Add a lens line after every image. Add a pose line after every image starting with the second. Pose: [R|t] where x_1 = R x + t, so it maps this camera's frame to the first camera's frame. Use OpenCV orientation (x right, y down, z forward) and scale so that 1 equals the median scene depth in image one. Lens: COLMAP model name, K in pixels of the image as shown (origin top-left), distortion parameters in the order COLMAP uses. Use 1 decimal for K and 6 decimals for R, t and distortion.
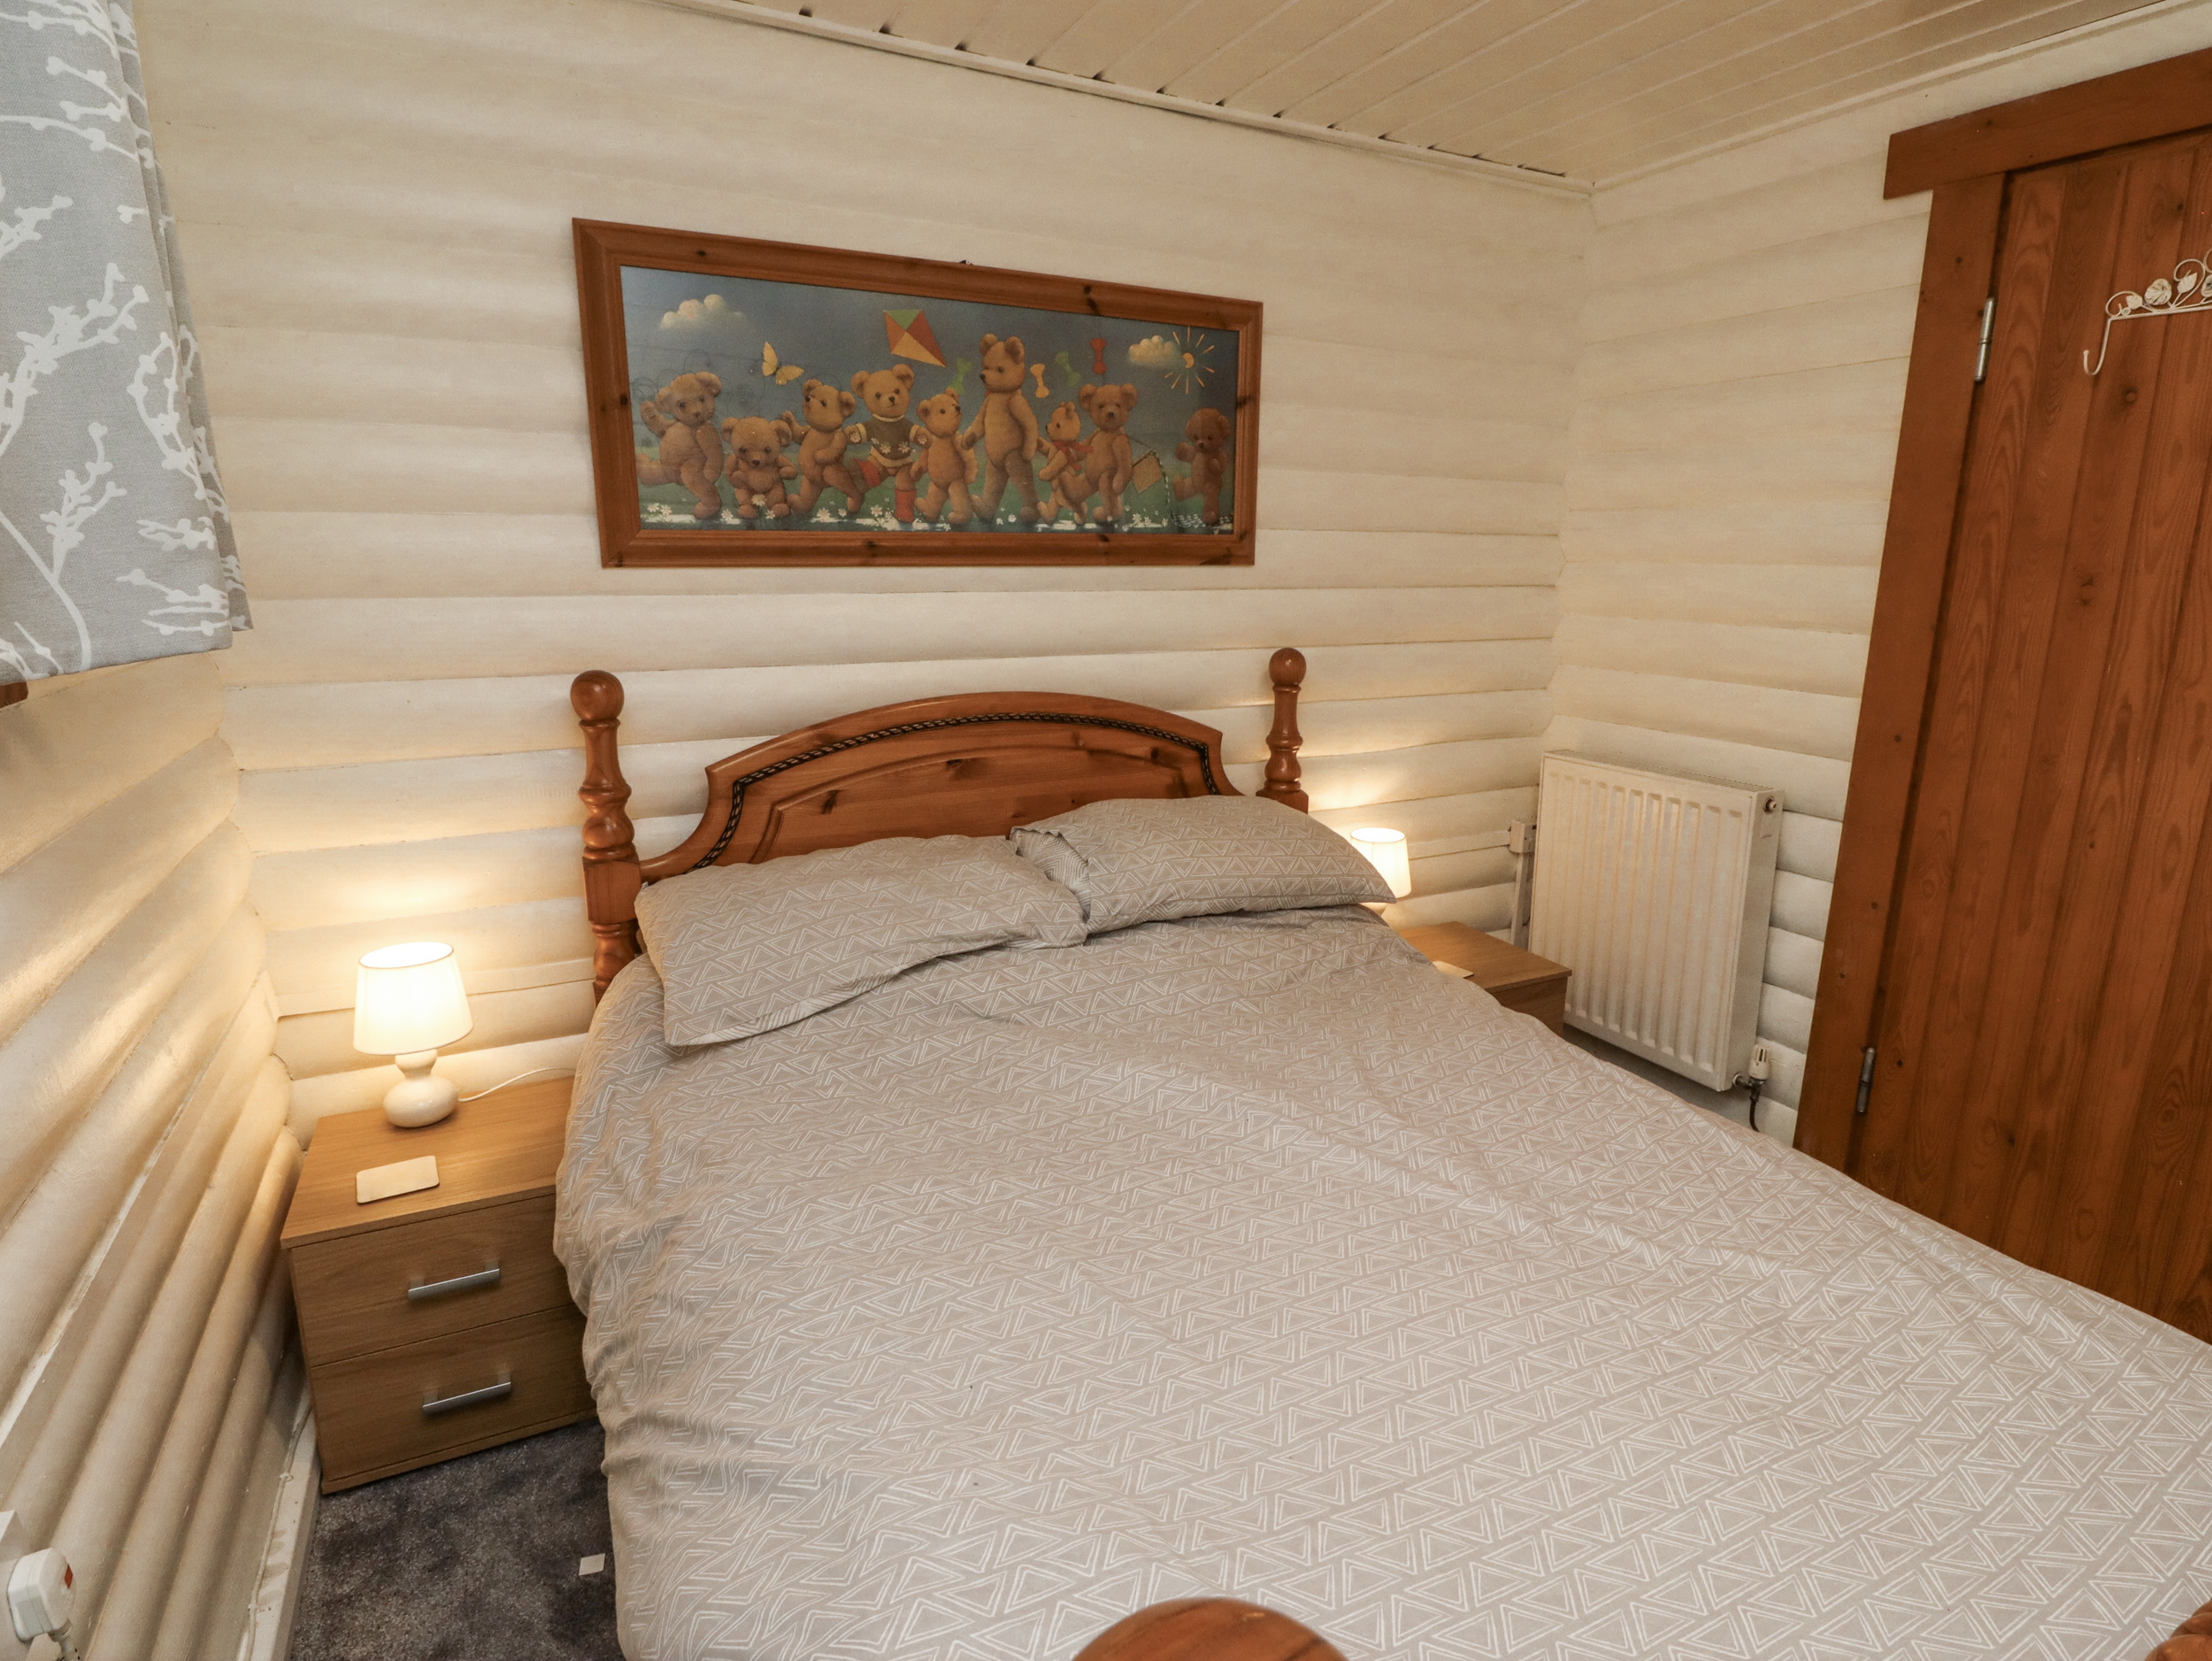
lens RADIAL K [[1155.4, 0, 1130.7], [0, 1155.4, 801.7], [0, 0, 1]] dist [0.004510, -0.017202]
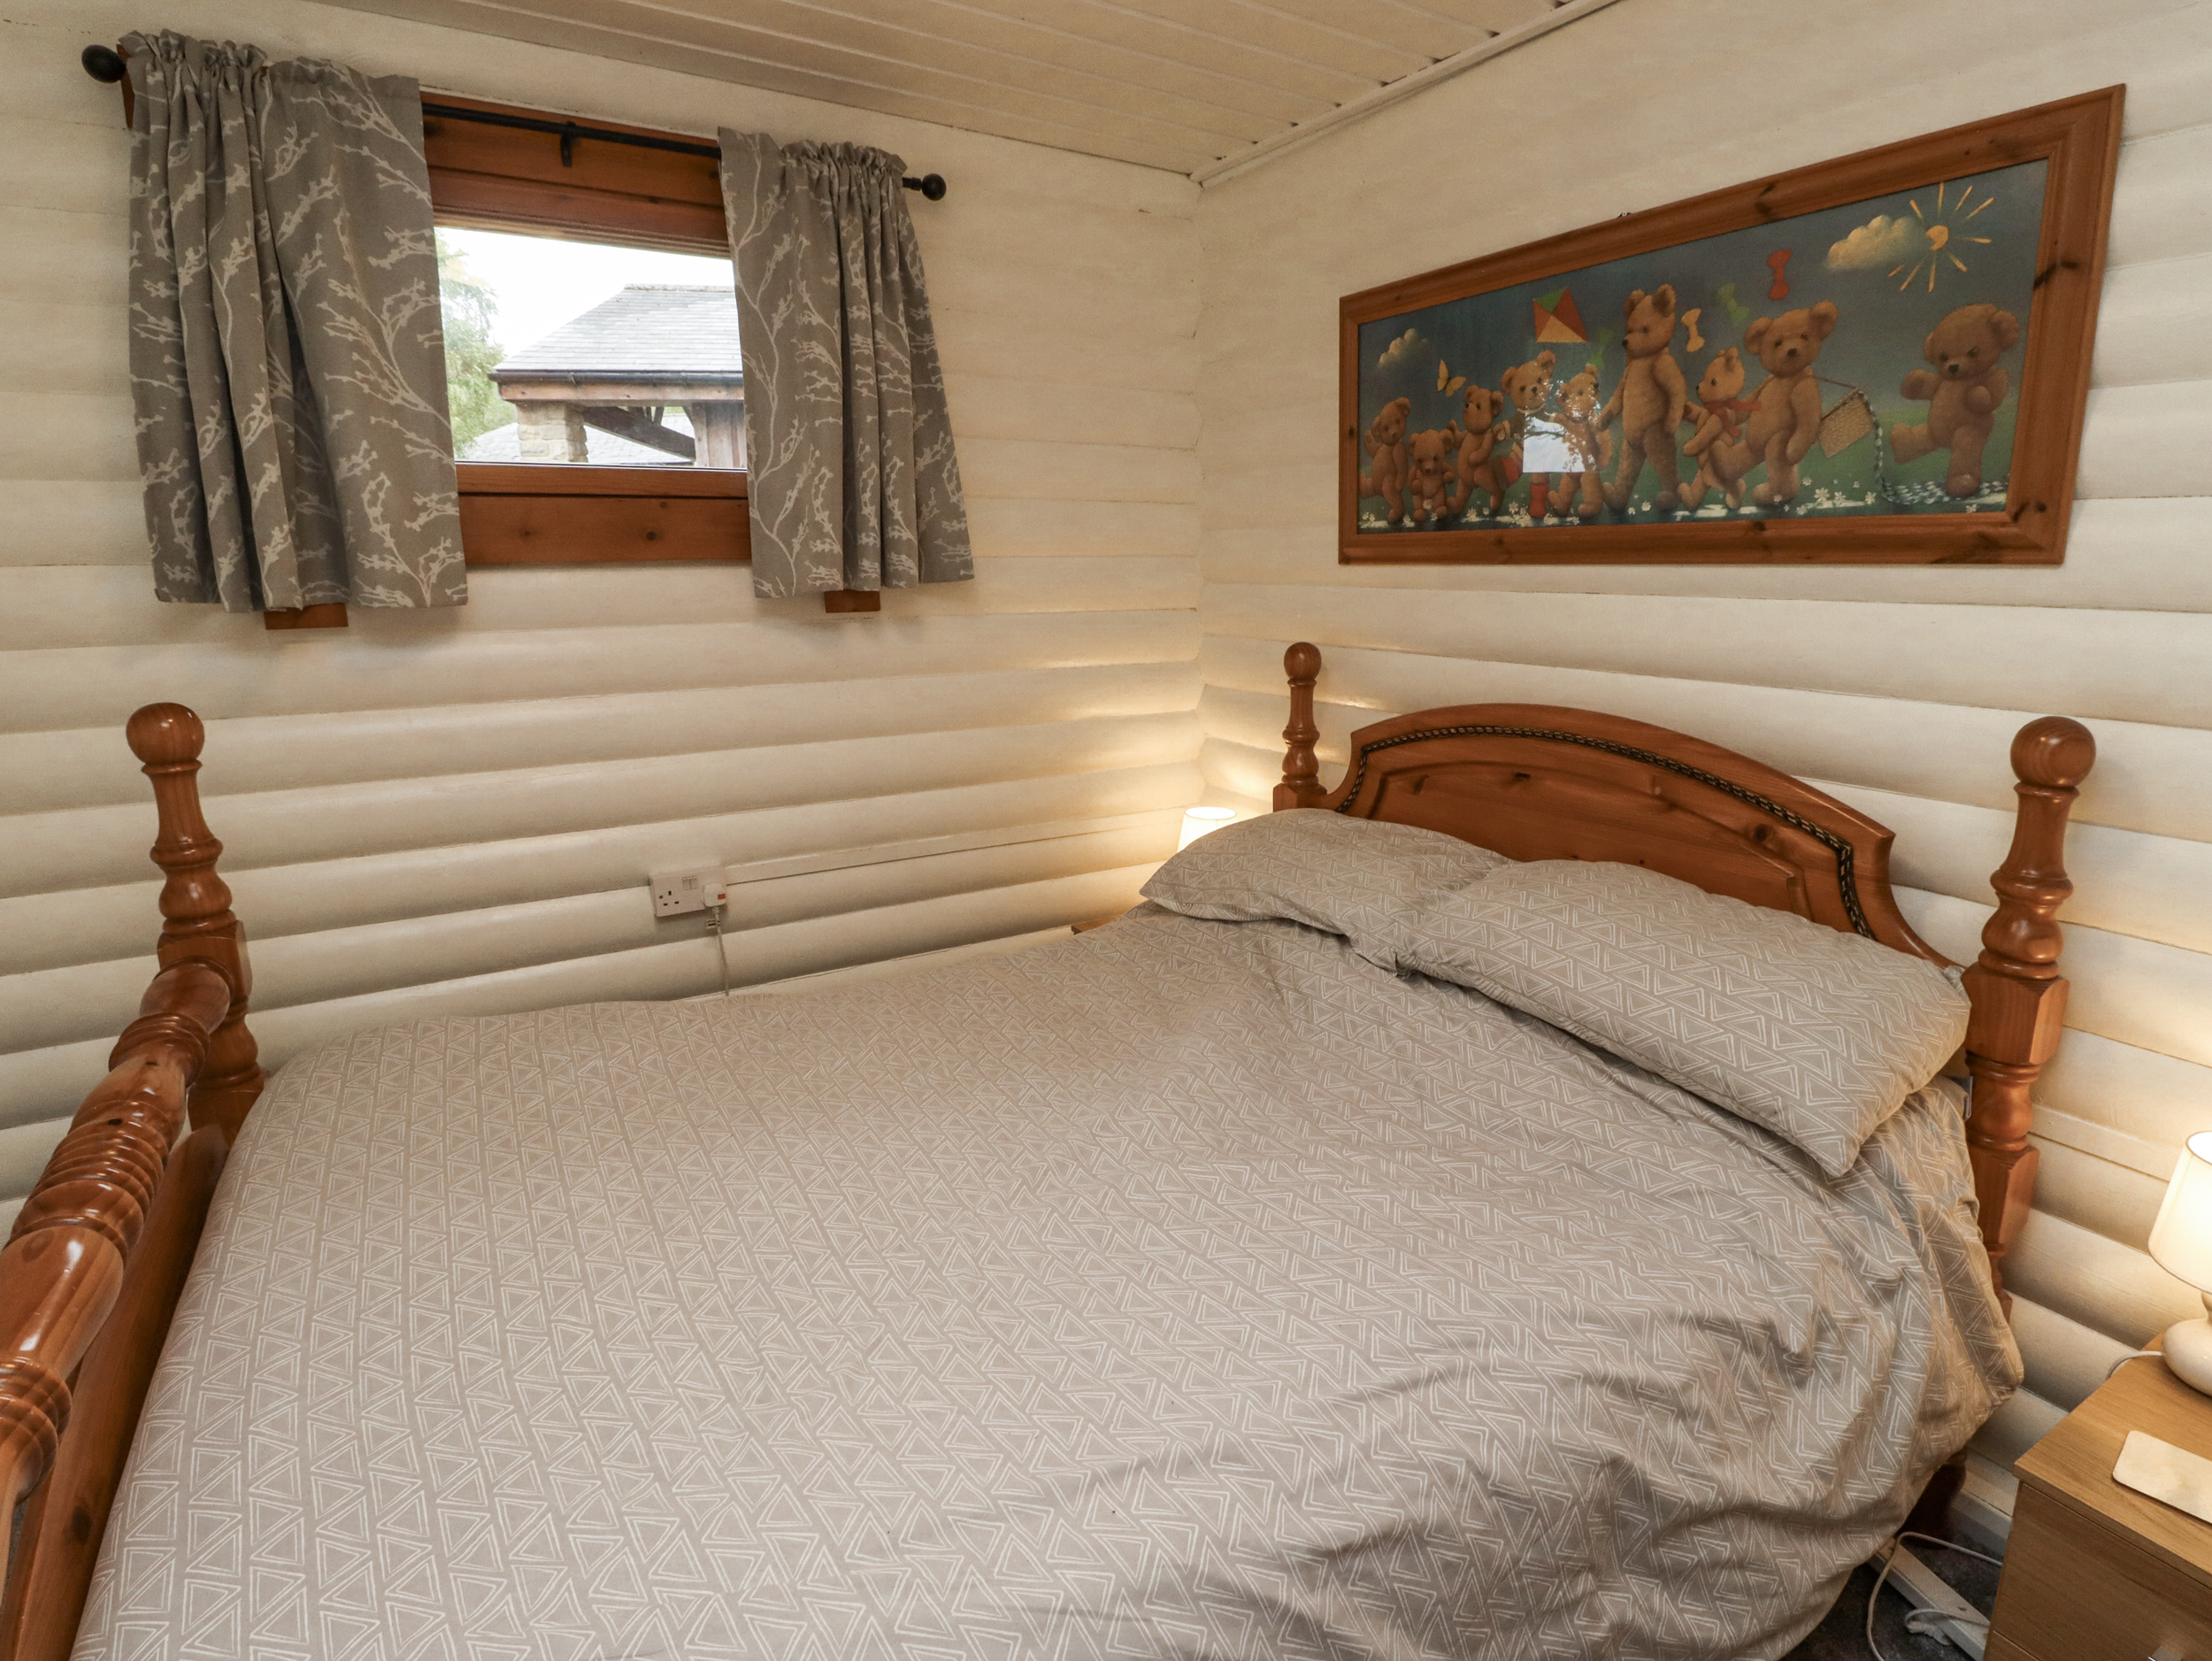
lens RADIAL K [[1155.4, 0, 1130.7], [0, 1155.4, 801.7], [0, 0, 1]] dist [0.004510, -0.017202]
pose [[0.063723, 0.200679, -0.977582, 0.725717], [-0.202098, 0.961872, 0.184280, -0.120024], [0.977290, 0.185824, 0.101850, 0.595909]]
